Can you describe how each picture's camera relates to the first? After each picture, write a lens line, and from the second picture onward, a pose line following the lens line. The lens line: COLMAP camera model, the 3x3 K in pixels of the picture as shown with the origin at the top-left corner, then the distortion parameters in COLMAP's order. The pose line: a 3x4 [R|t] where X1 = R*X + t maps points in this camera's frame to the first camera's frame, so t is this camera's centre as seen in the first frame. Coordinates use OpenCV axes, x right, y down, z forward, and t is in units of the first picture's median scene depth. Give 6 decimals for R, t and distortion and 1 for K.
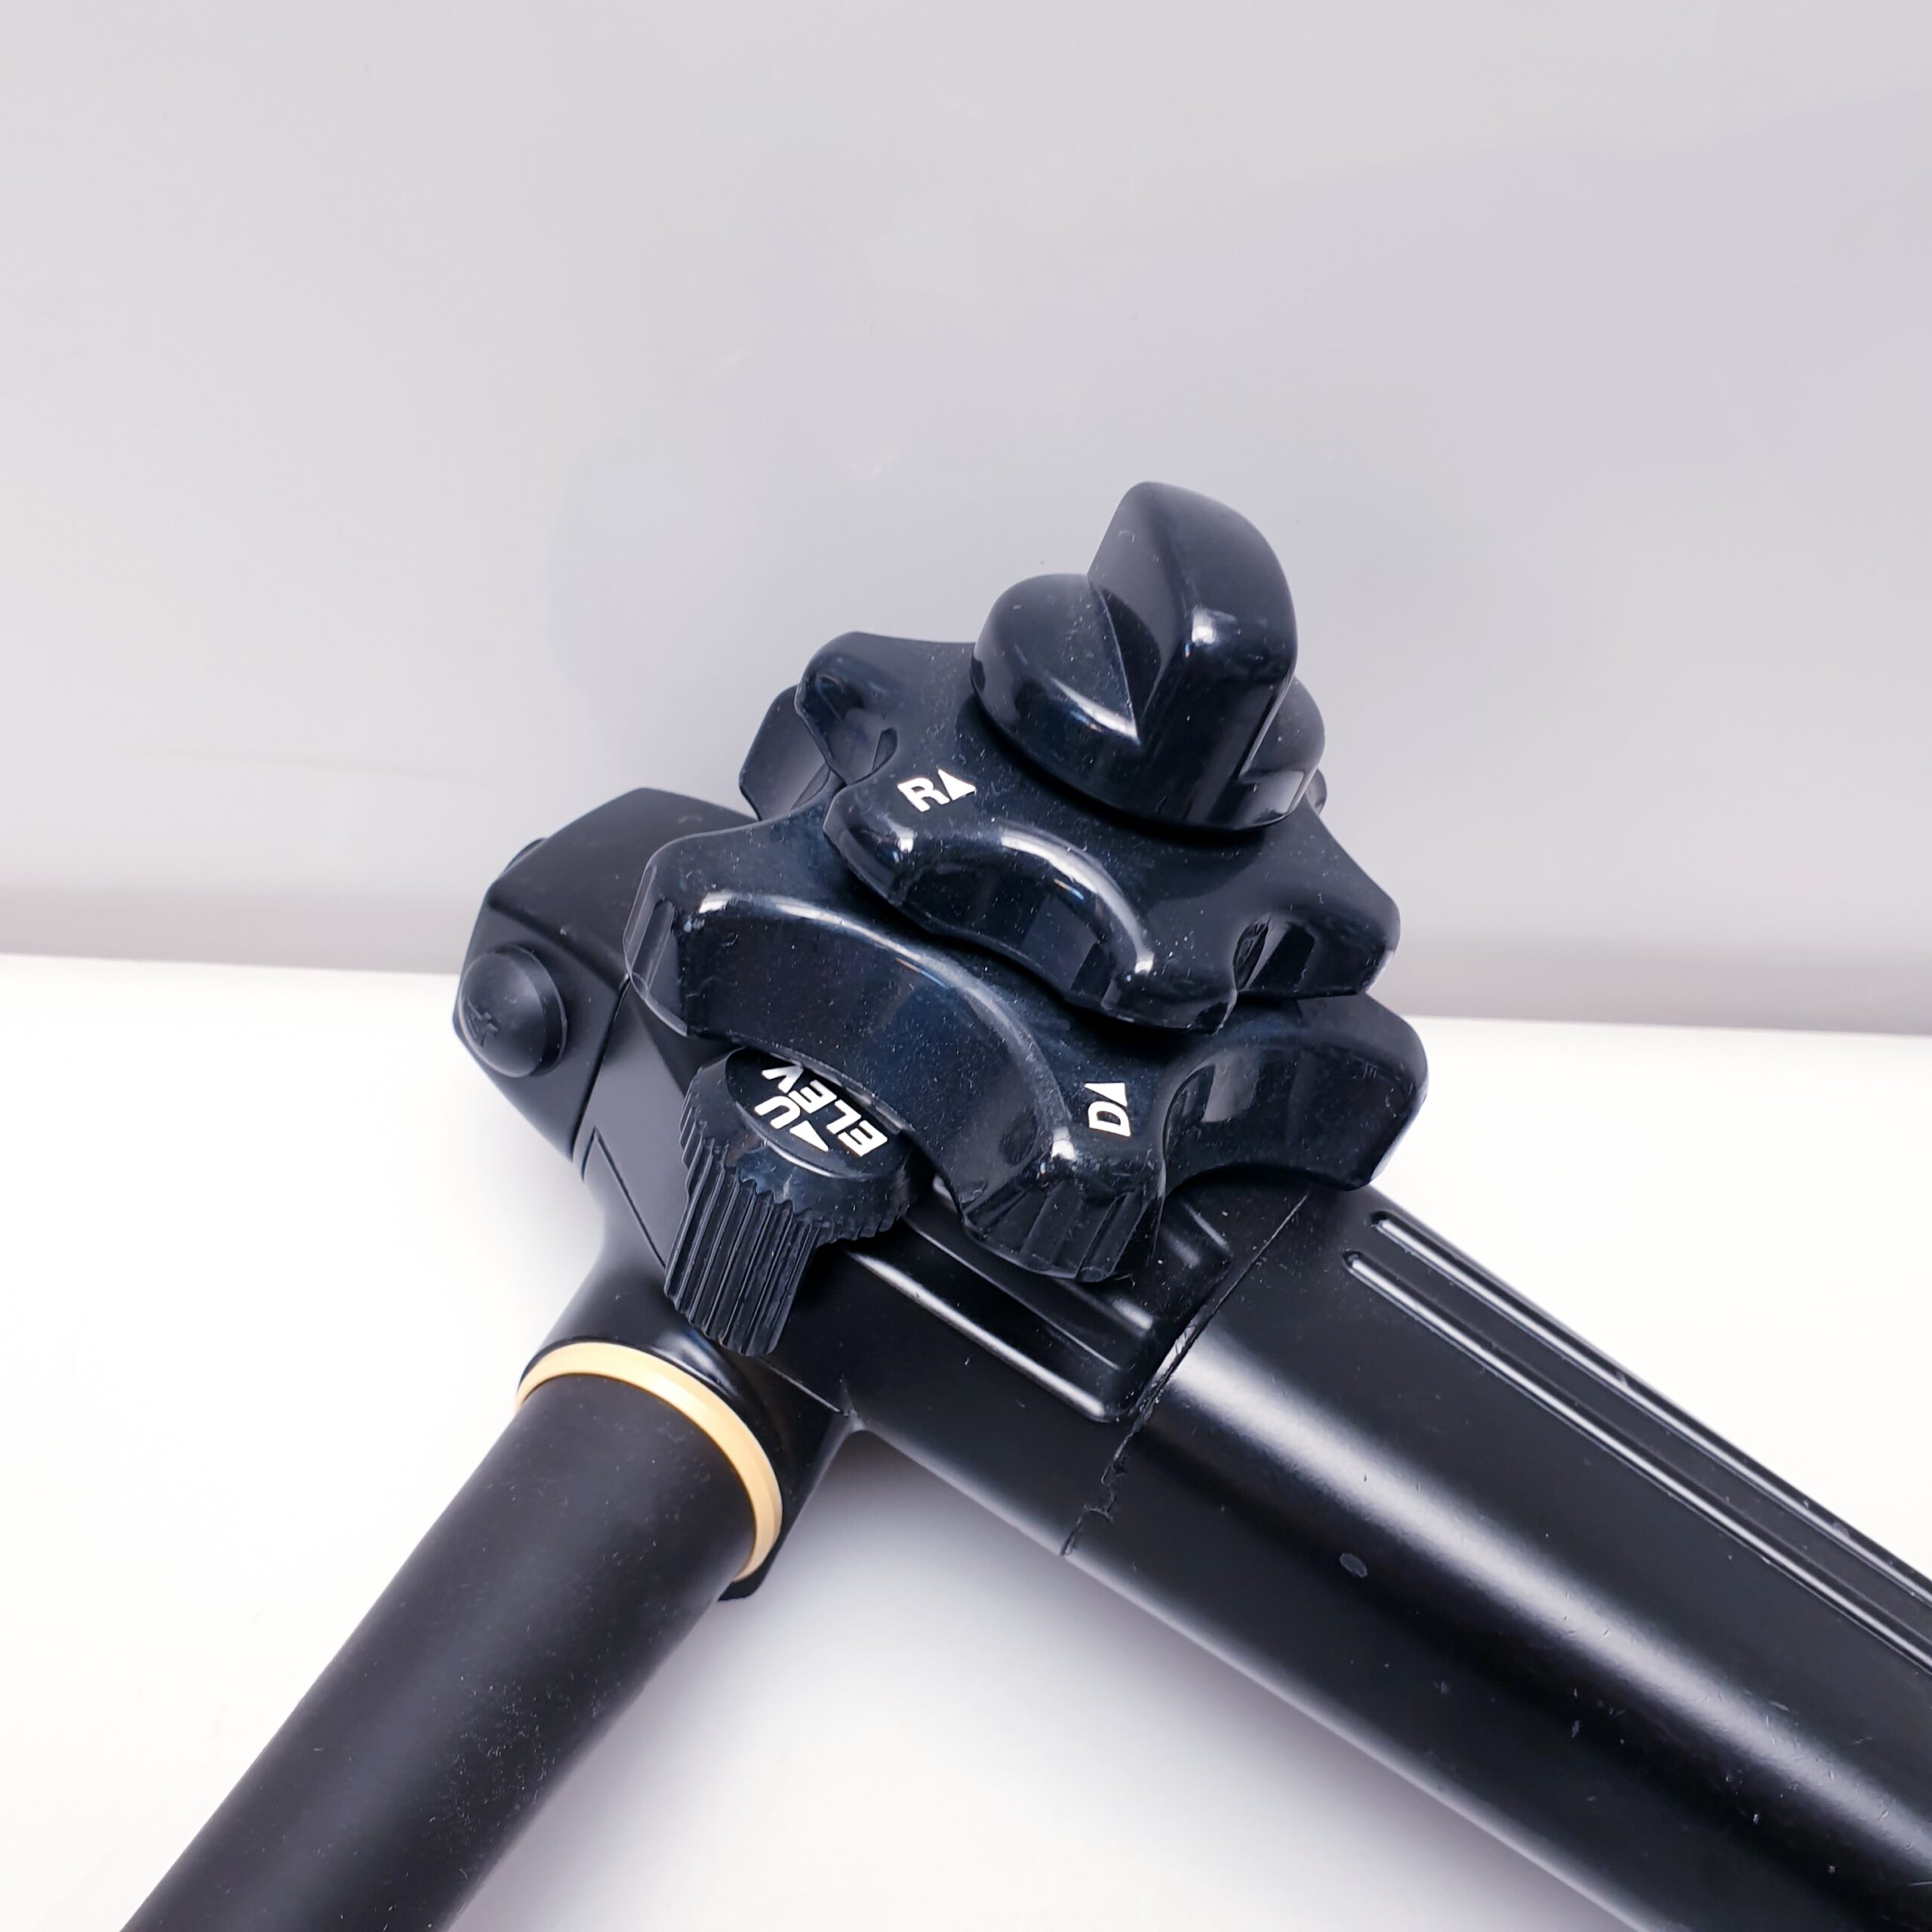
lens RADIAL K [[1891.2, 0, 959.9], [0, 1891.2, 969.8], [0, 0, 1]] dist [0.019866, 0.000000]
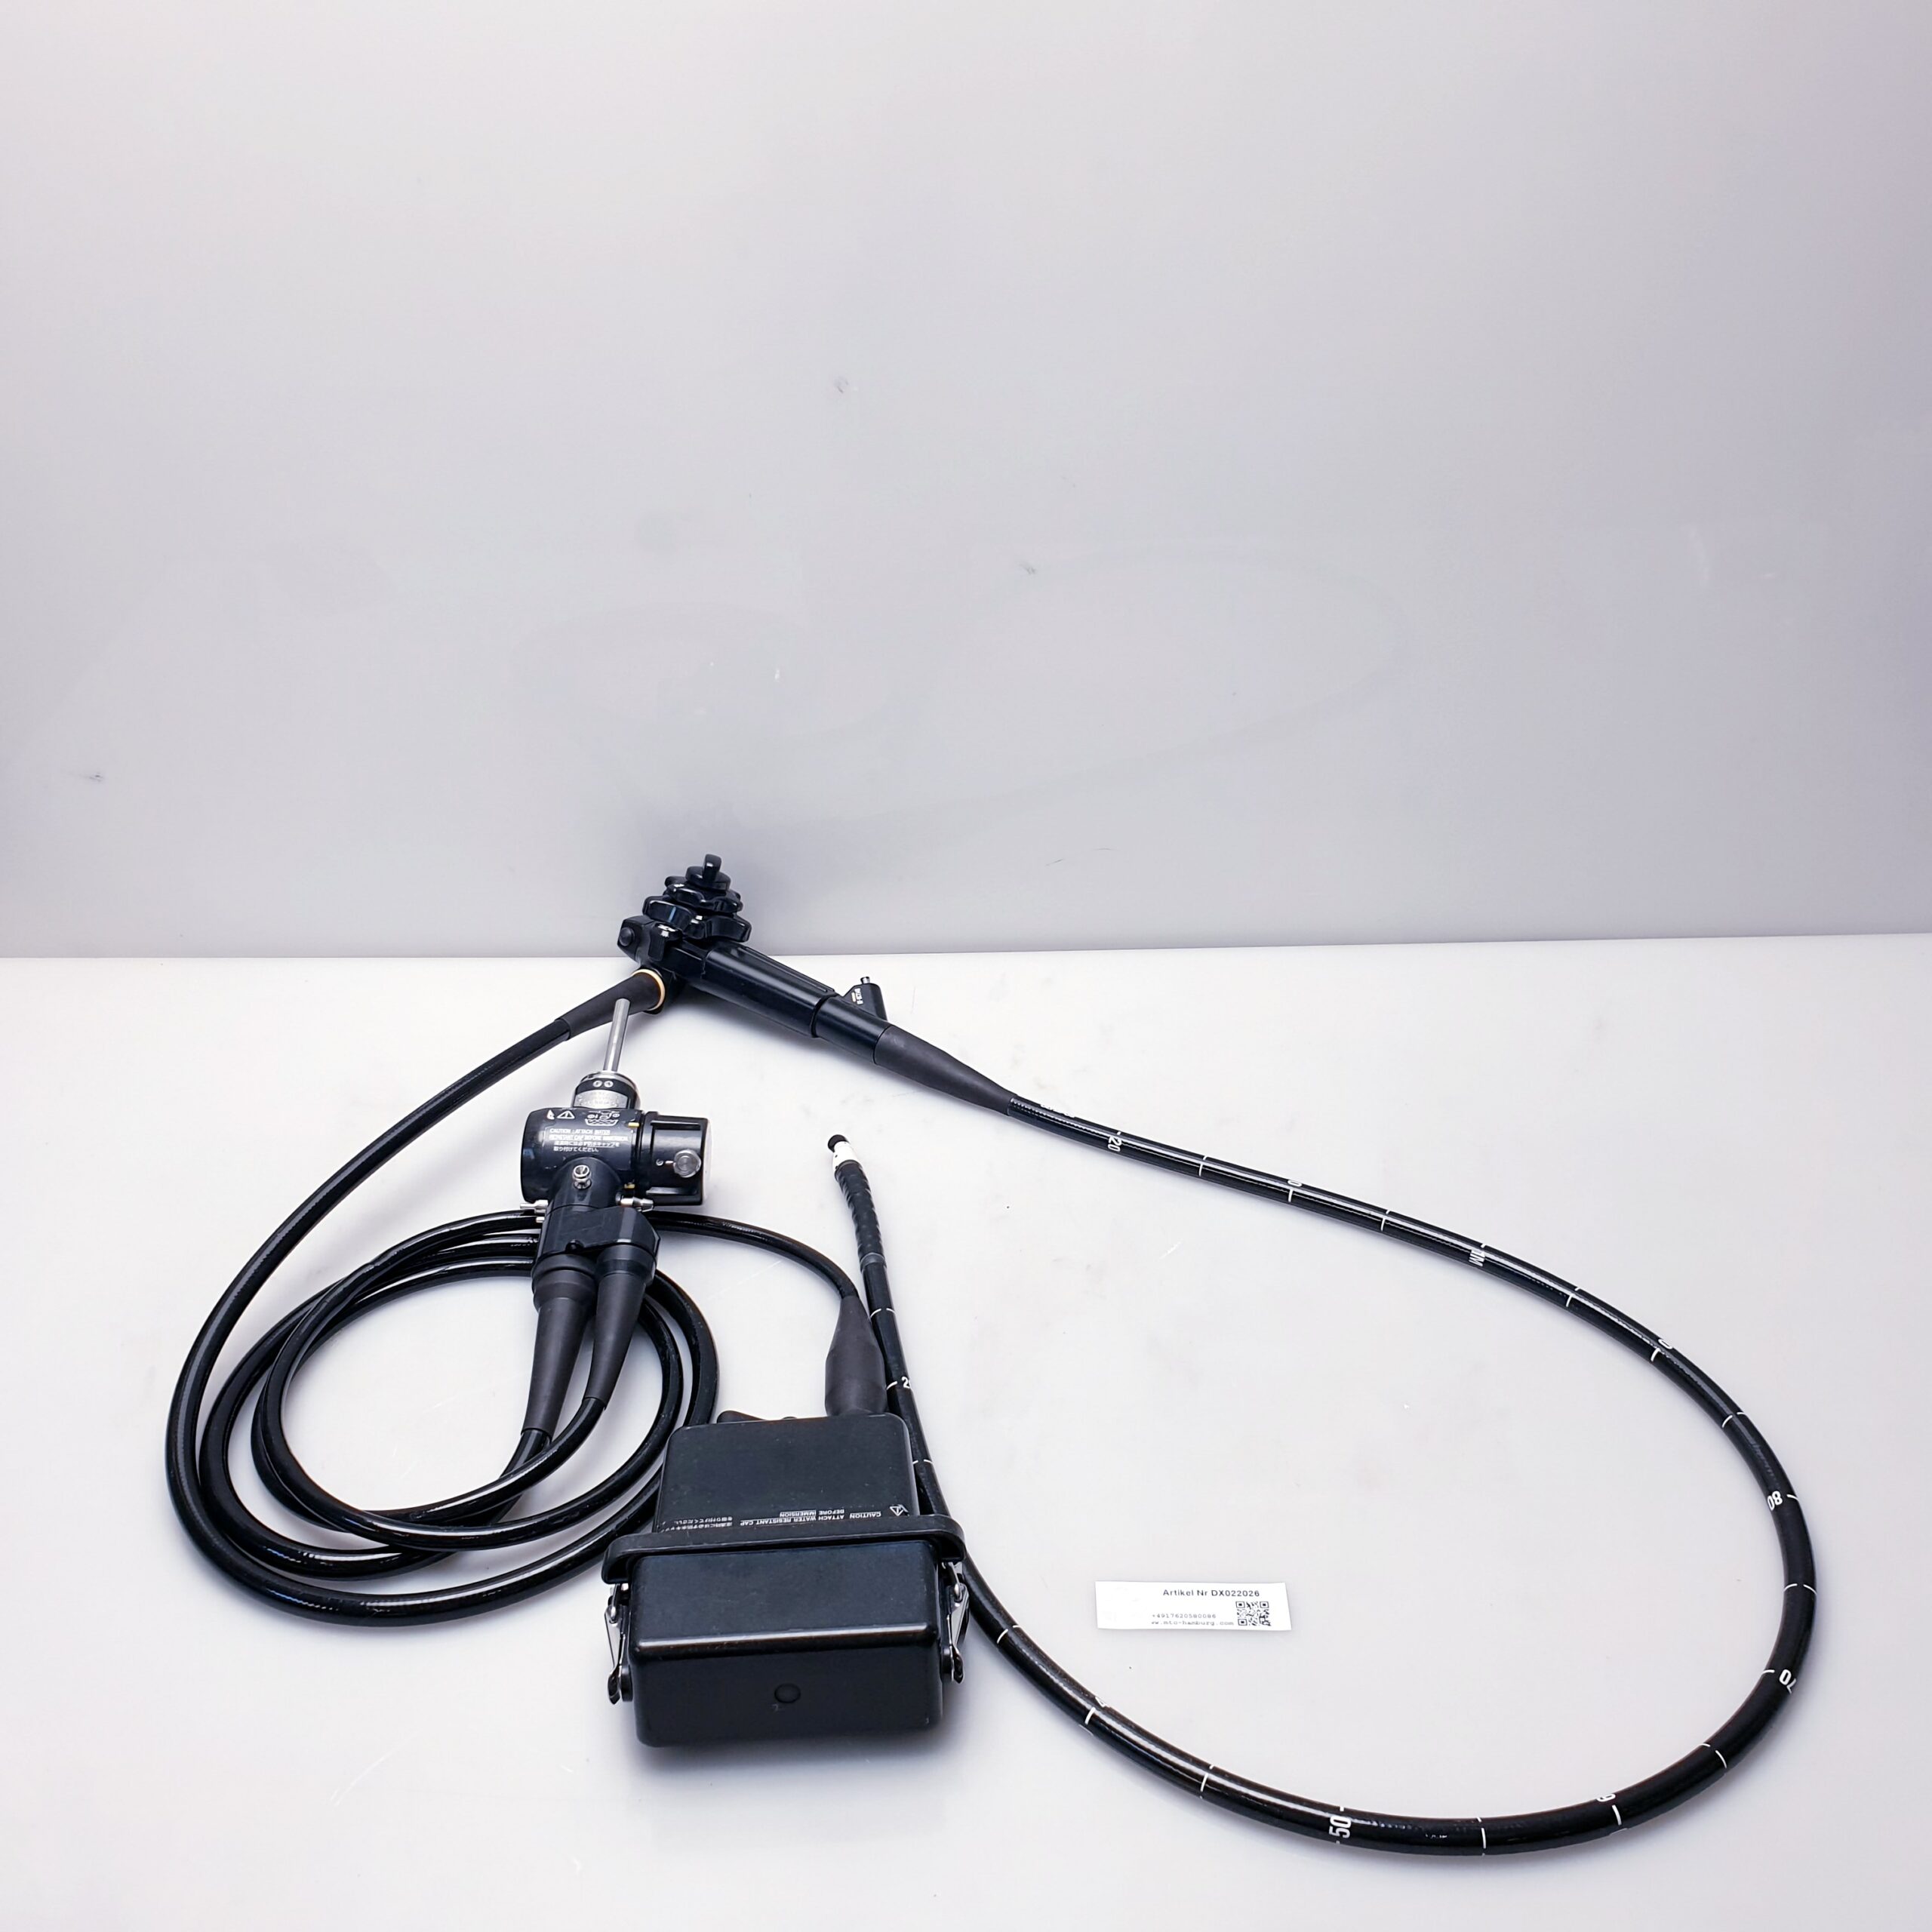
lens RADIAL K [[1891.2, 0, 965.9], [0, 1891.2, 960.1], [0, 0, 1]] dist [0.019866, 0.000000]
pose [[0.996588, -0.077029, -0.029657, 1.397136], [0.062095, 0.936380, -0.345450, 3.005616], [0.054380, 0.342430, 0.937968, -6.298115]]
